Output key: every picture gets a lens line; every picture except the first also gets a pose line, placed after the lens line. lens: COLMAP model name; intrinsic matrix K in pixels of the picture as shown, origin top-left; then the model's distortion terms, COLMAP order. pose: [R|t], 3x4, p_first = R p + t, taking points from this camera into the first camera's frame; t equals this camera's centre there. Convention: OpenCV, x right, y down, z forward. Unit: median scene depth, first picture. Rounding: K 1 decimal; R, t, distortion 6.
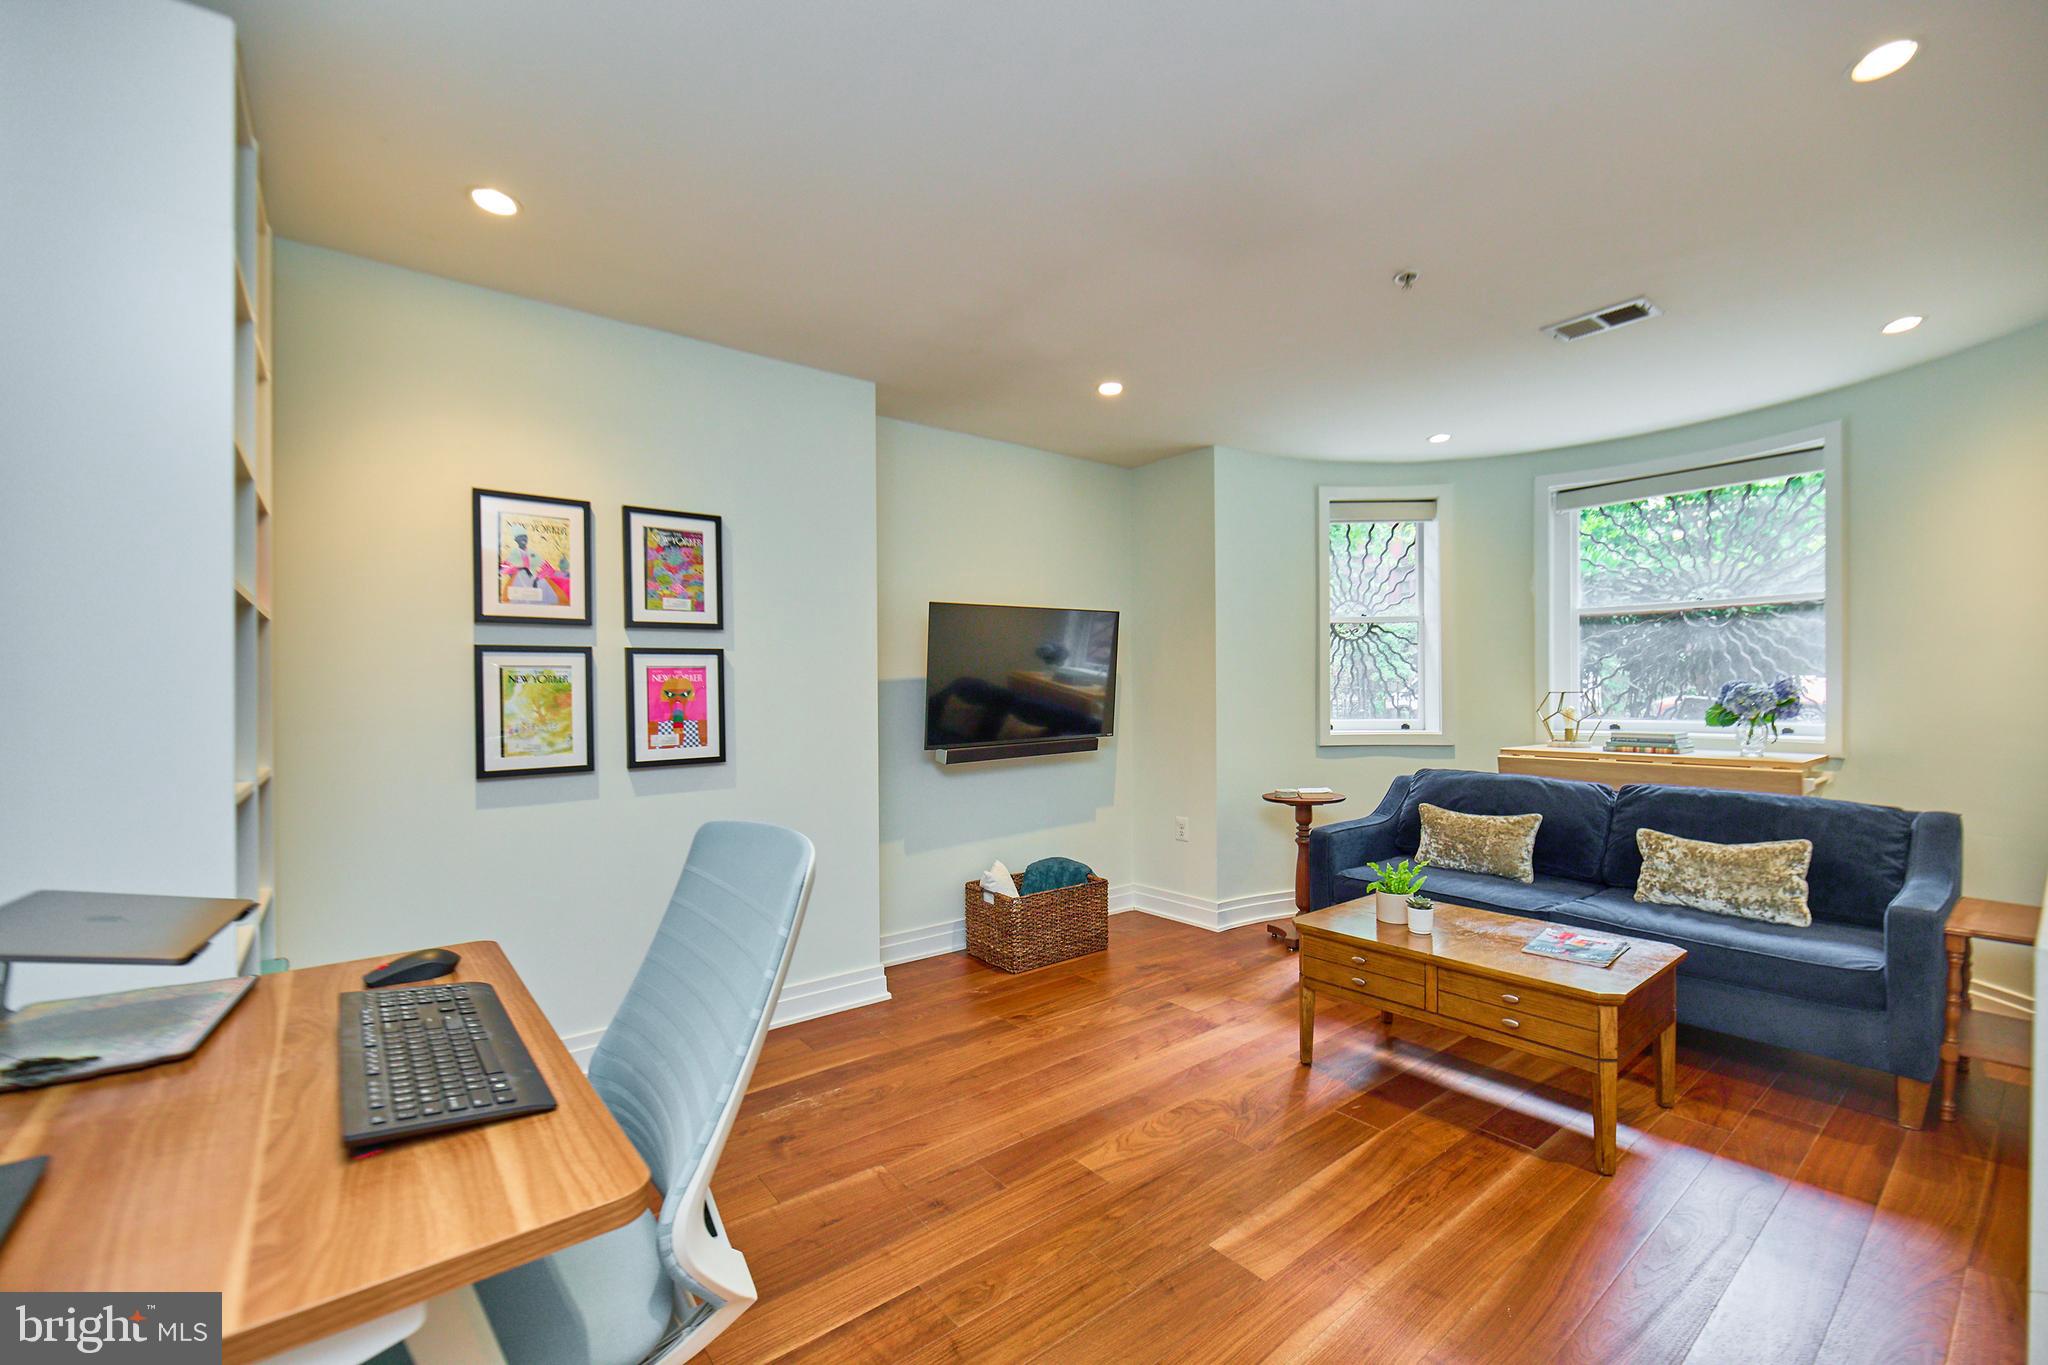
lens RADIAL K [[816.0, 0, 1024.6], [0, 816.0, 706.2], [0, 0, 1]] dist [0.001085, 0.000009]
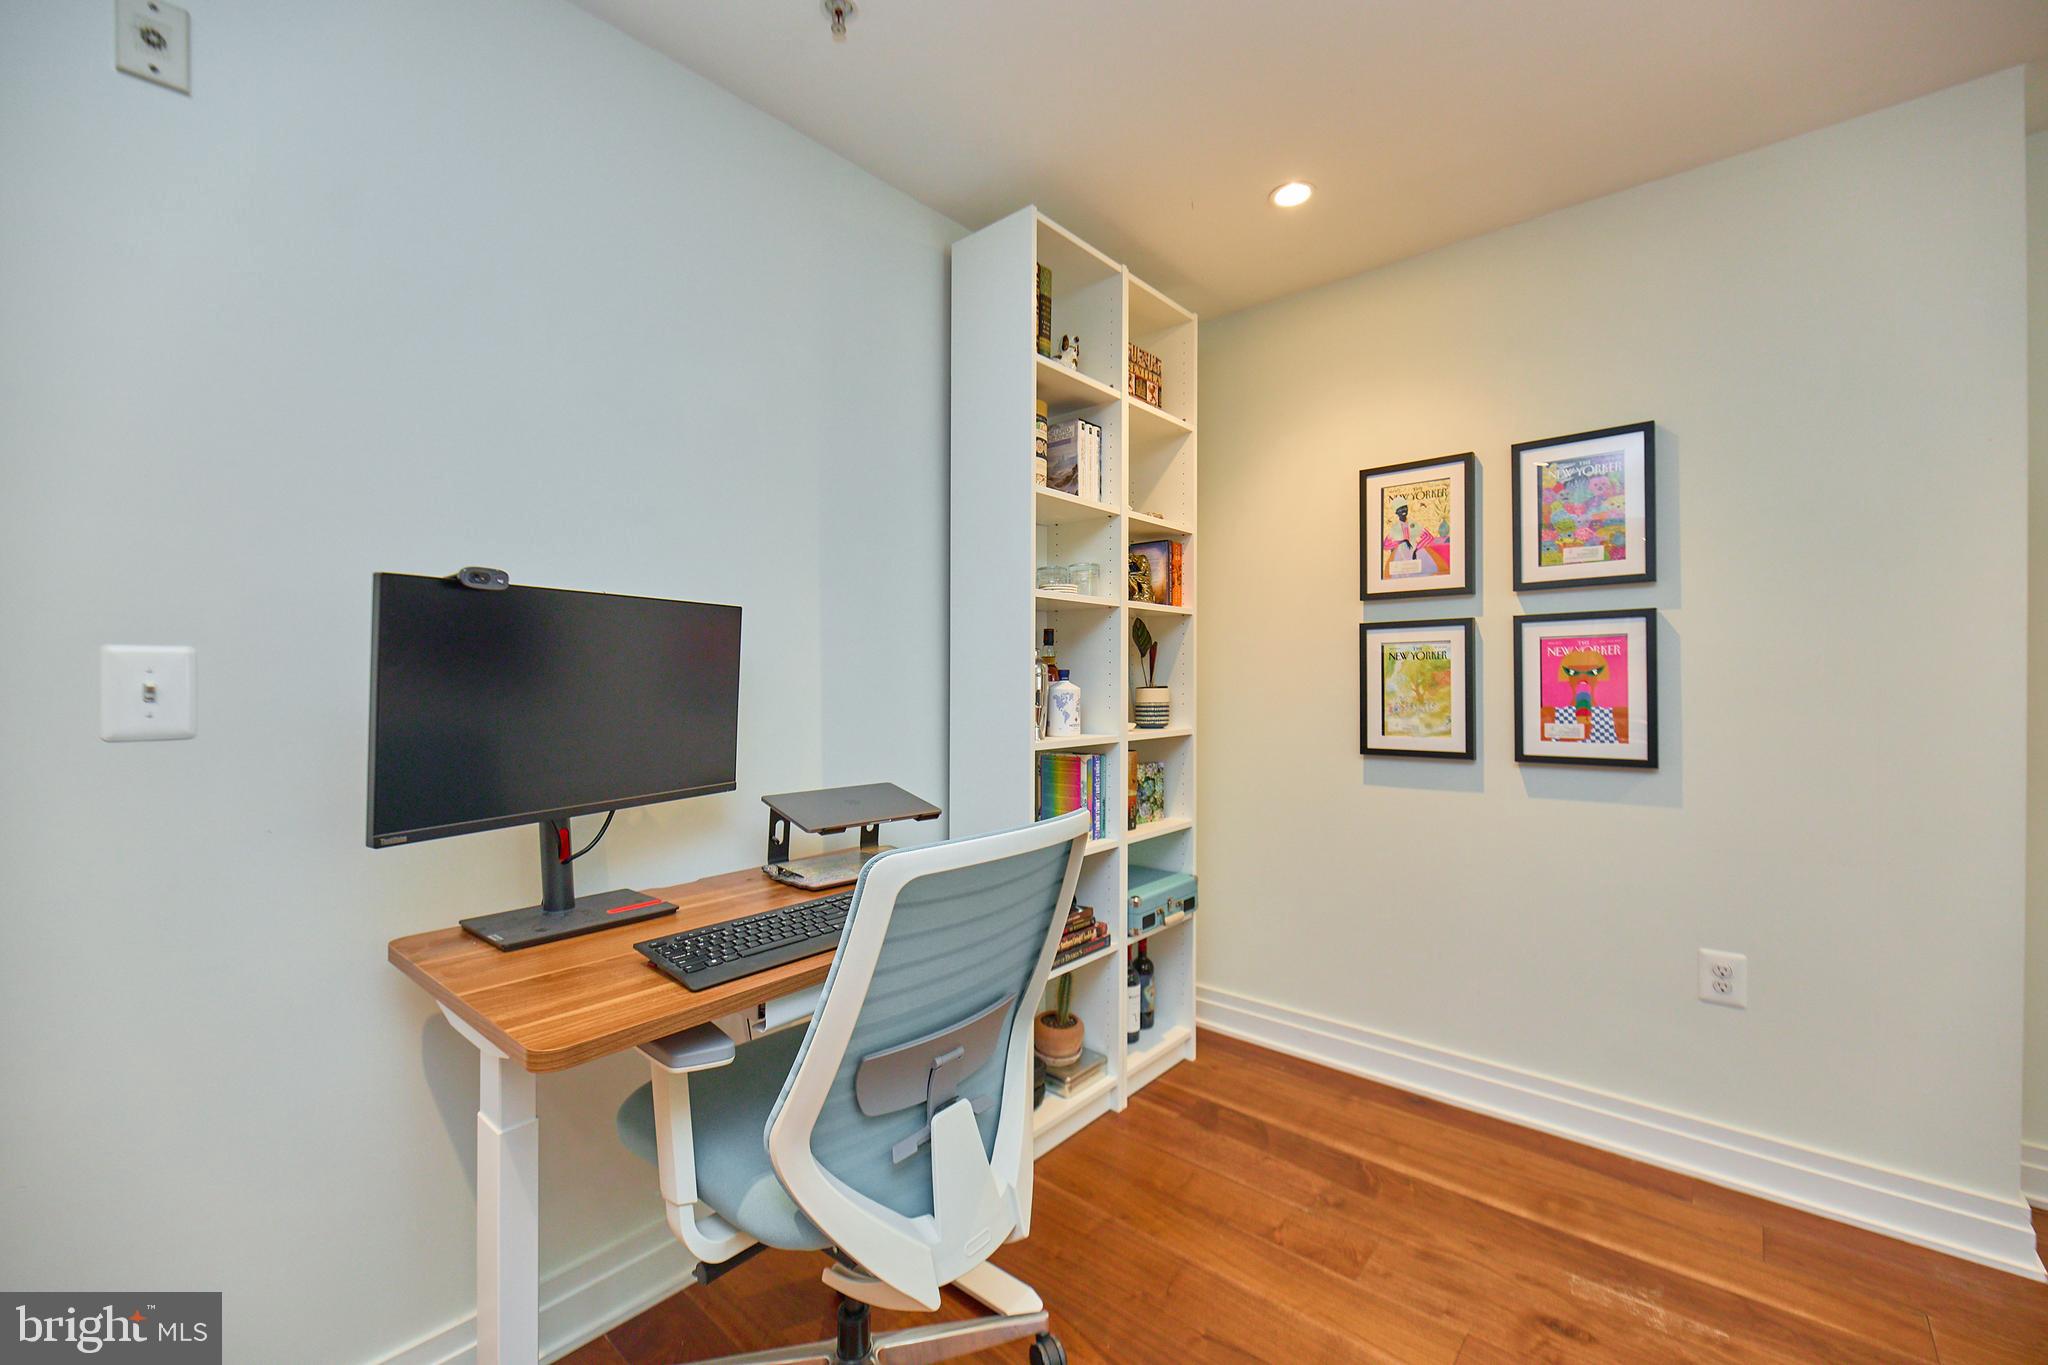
lens RADIAL K [[828.1, 0, 1031.6], [0, 828.1, 675.3], [0, 0, 1]] dist [-0.002616, -0.000369]
pose [[0.201472, 0.013347, -0.979403, 0.244792], [-0.006330, 0.999904, 0.012324, -0.019123], [0.979474, 0.003717, 0.201537, 0.360444]]
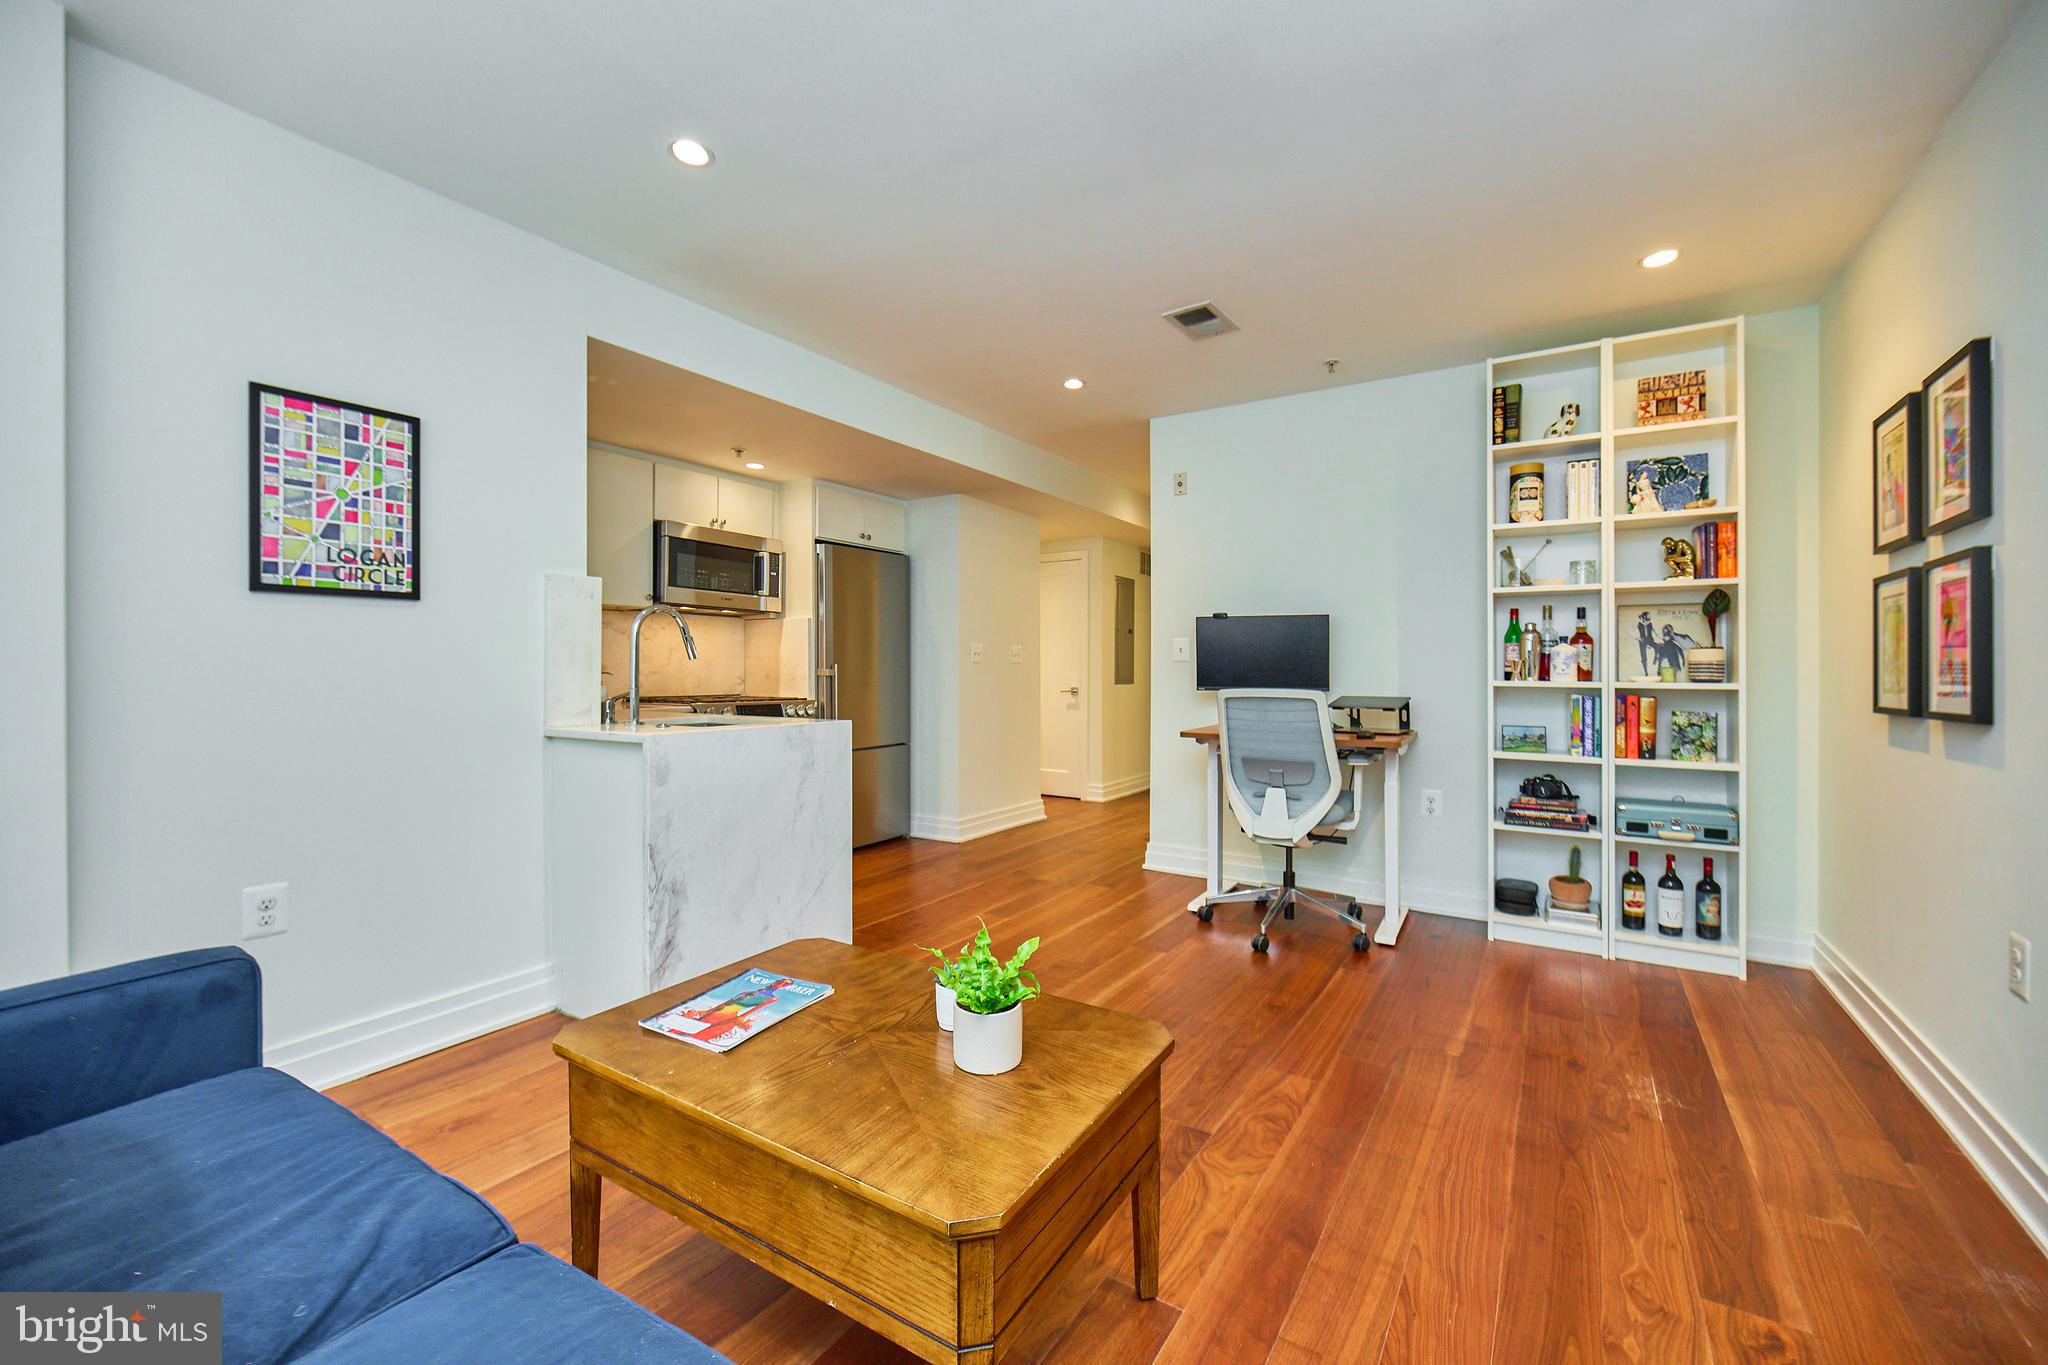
lens RADIAL K [[830.9, 0, 1038.7], [0, 830.9, 673.3], [0, 0, 1]] dist [-0.001862, -0.000338]
pose [[-0.937928, 0.016716, -0.346427, 0.593976], [0.010538, 0.999750, 0.019711, 0.009240], [0.346670, 0.014837, -0.937870, 1.489762]]
